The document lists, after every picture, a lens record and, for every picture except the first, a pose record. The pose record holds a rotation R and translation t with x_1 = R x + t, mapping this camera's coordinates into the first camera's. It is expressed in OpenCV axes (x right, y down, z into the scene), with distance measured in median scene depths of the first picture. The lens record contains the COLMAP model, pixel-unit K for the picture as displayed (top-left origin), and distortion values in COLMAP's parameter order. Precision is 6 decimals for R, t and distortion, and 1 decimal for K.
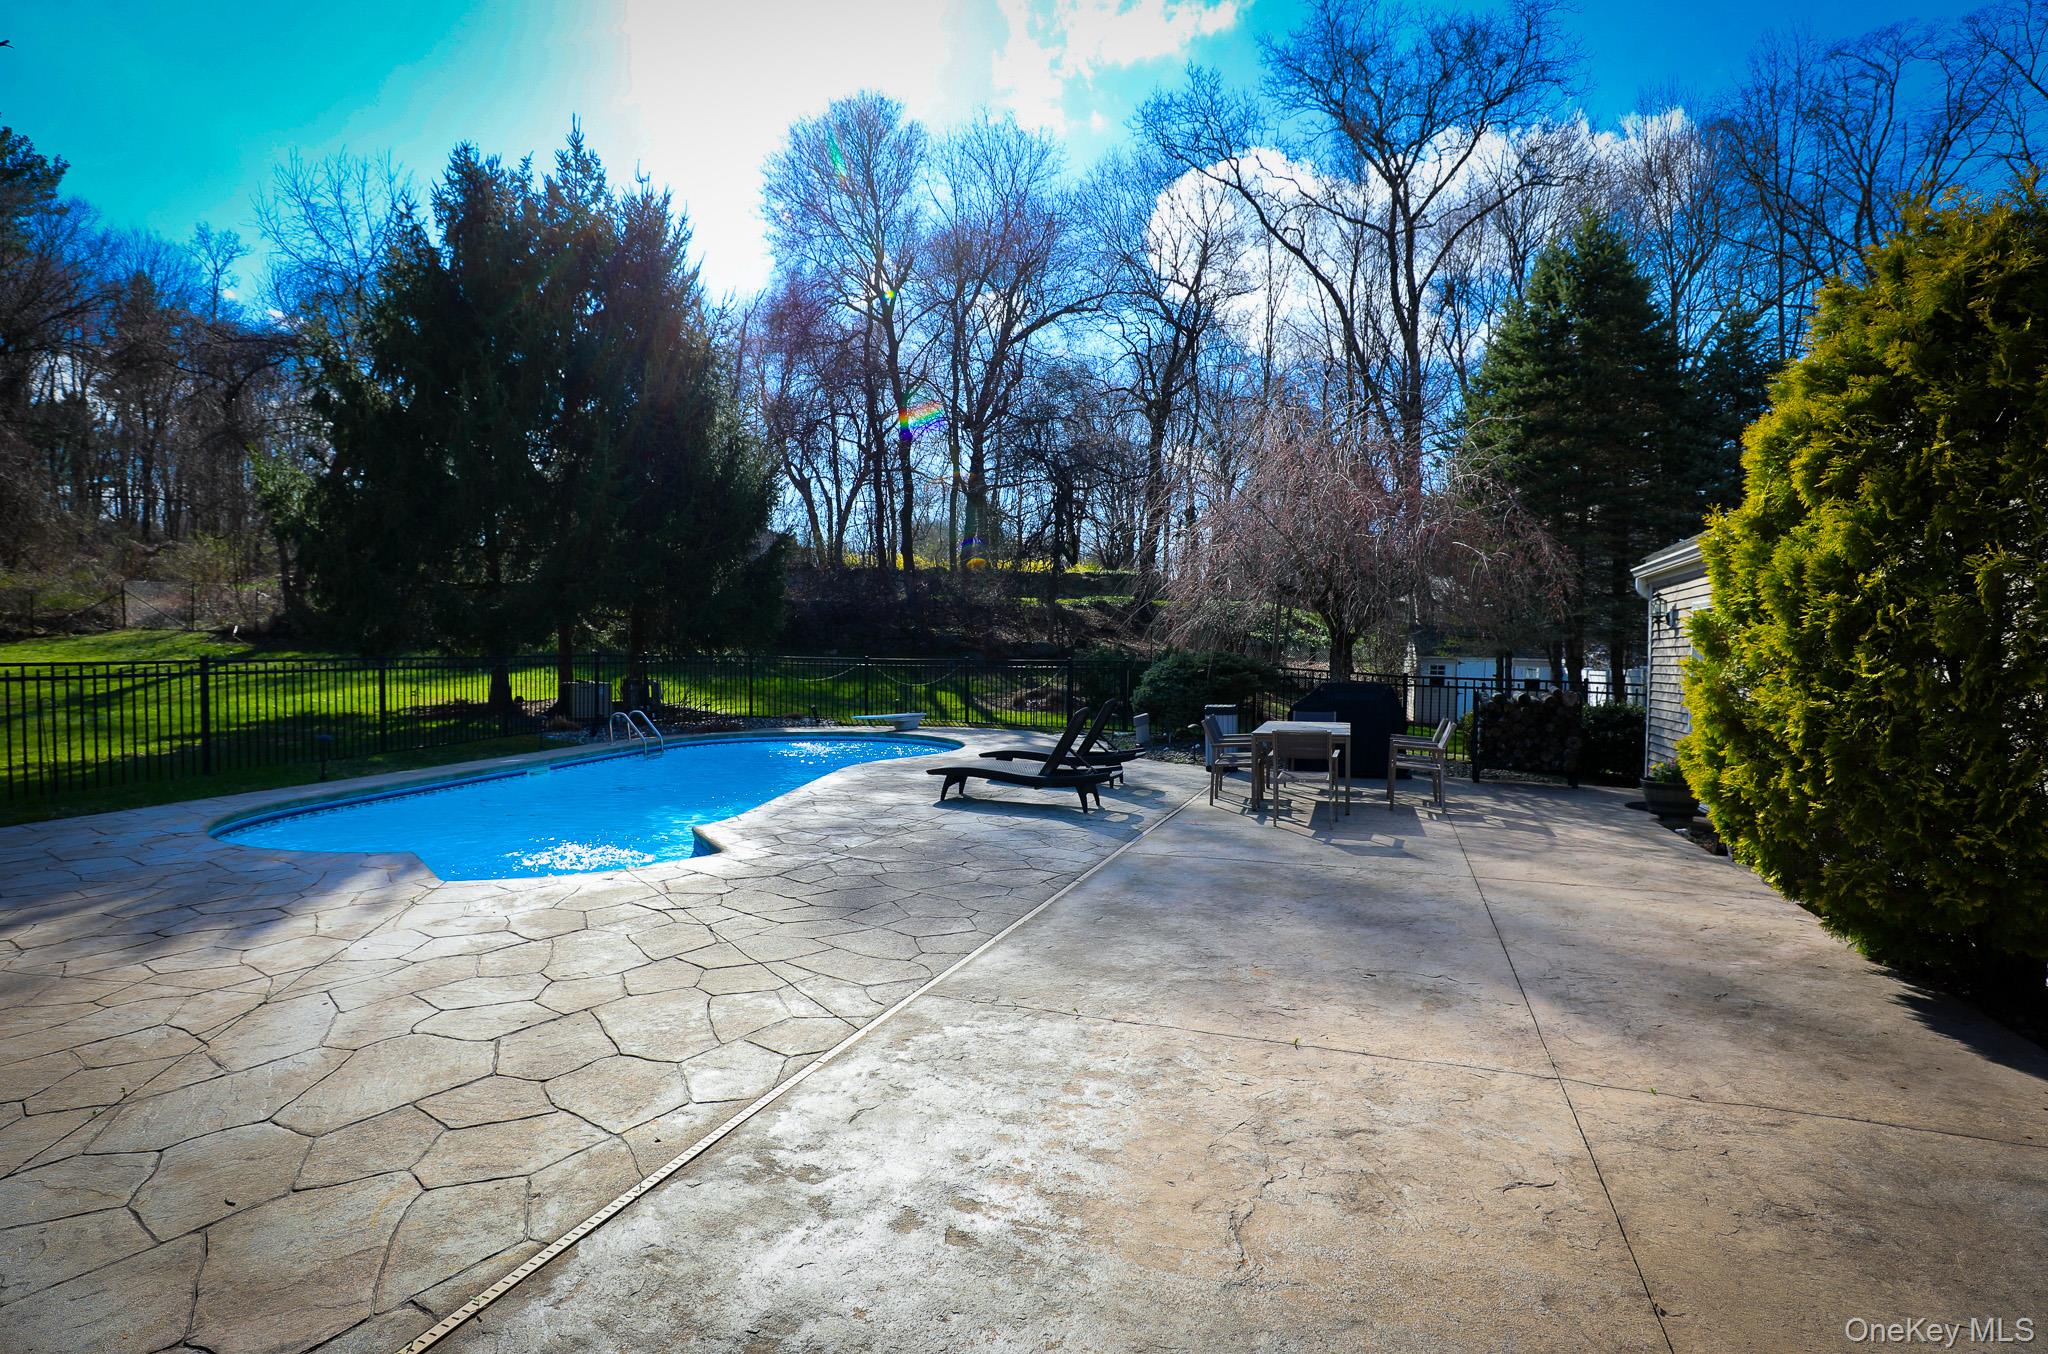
lens RADIAL K [[947.6, 0, 1024.0], [0, 947.6, 677.0], [0, 0, 1]] dist [-0.002025, -0.000209]
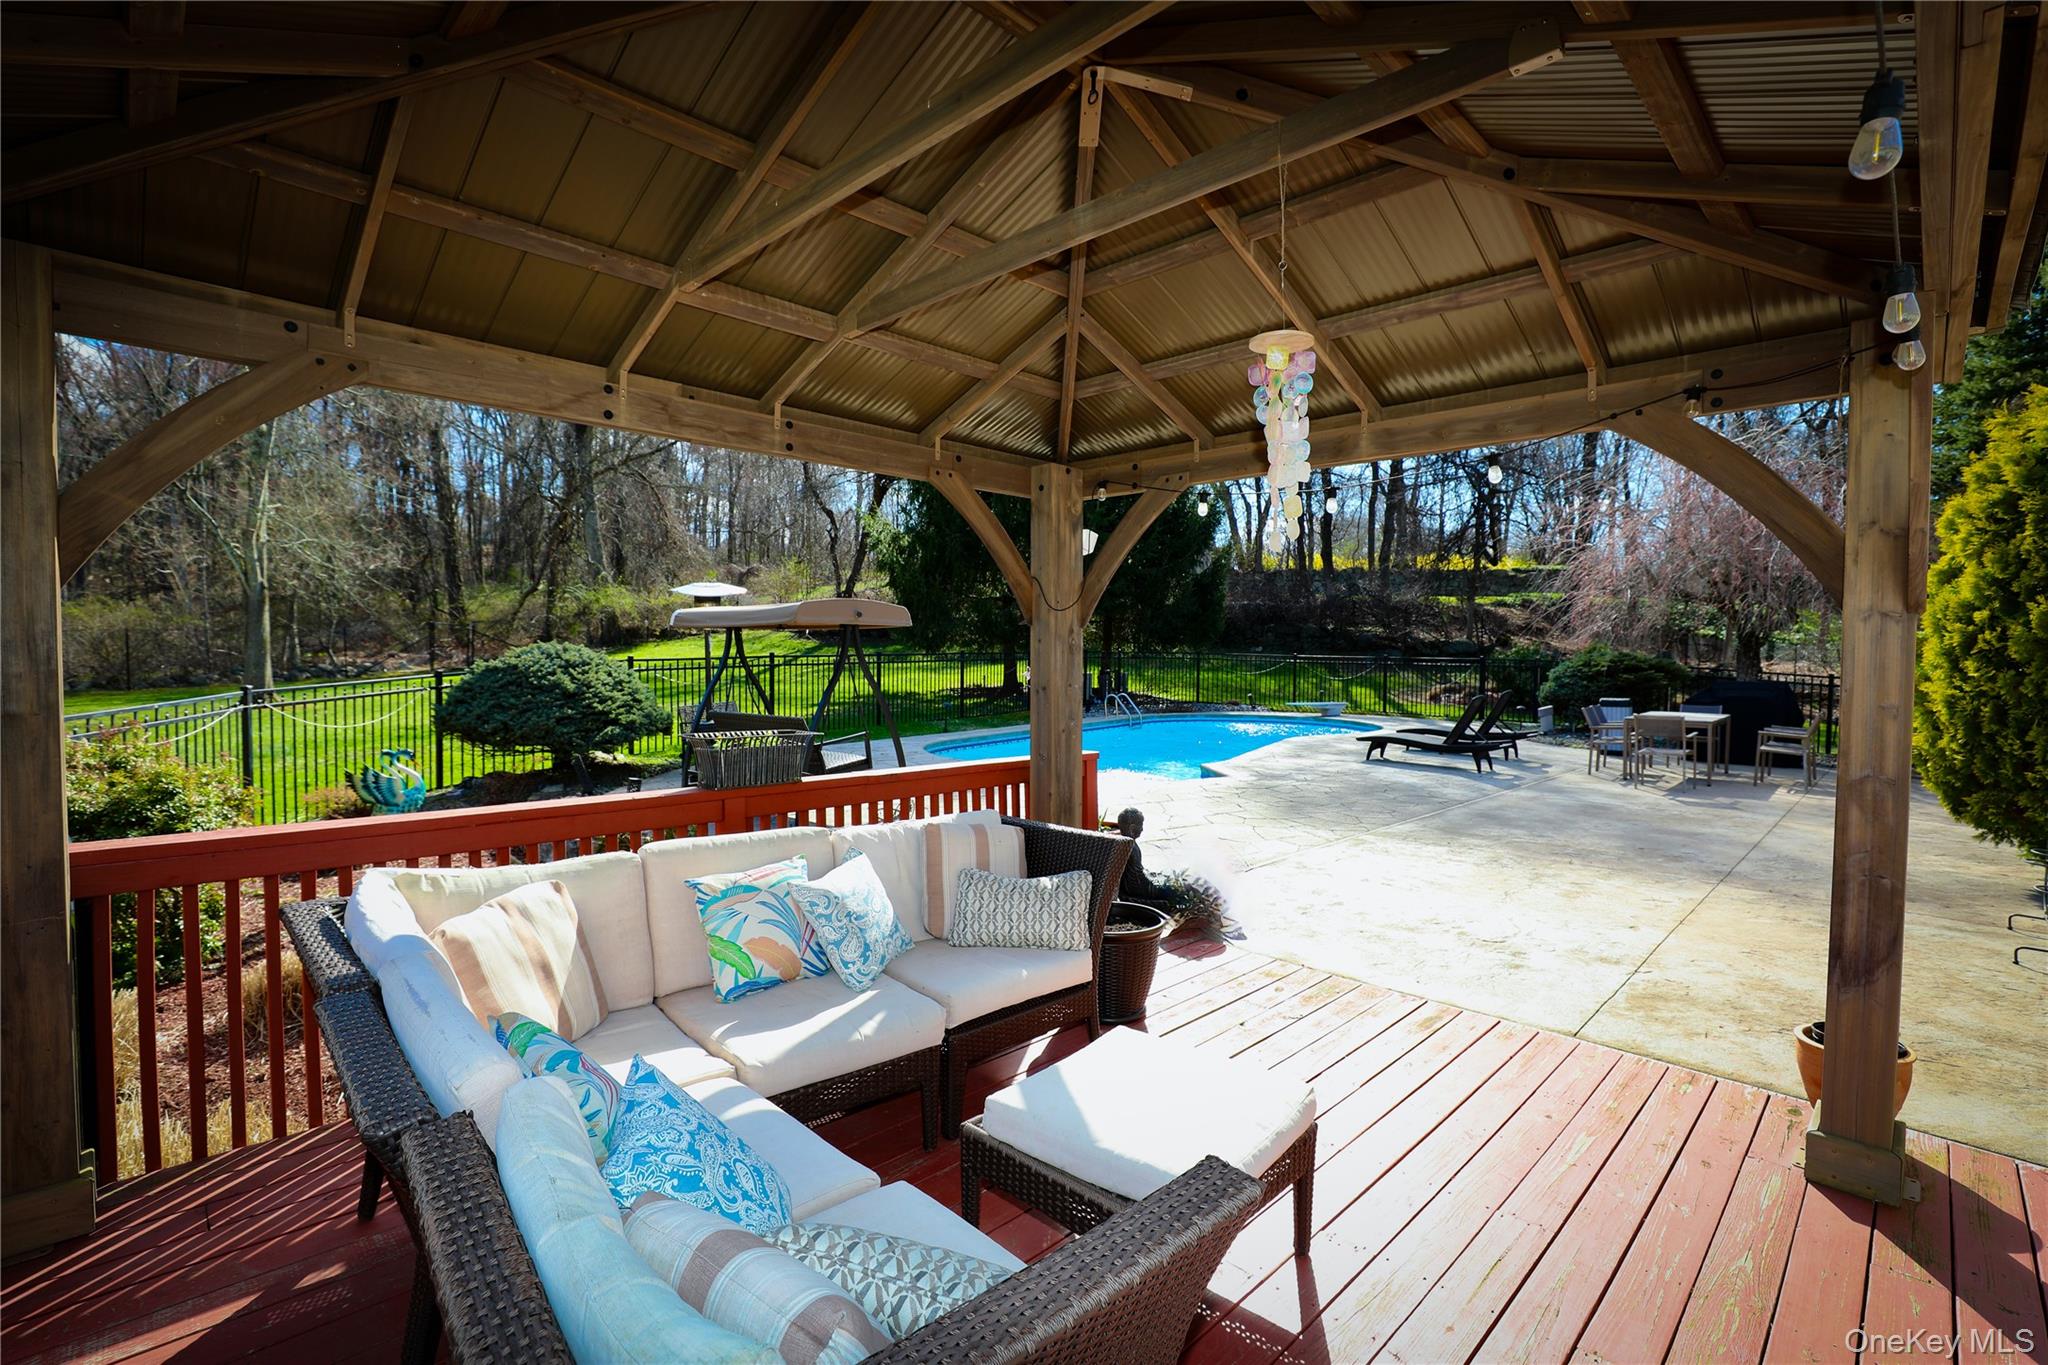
lens RADIAL K [[931.0, 0, 1024.0], [0, 931.0, 682.5], [0, 0, 1]] dist [-0.048271, 0.015503]
pose [[0.909337, 0.018865, -0.415633, 0.008635], [-0.014201, 0.999797, 0.014309, 0.002559], [0.415818, -0.007109, 0.909420, -0.213074]]
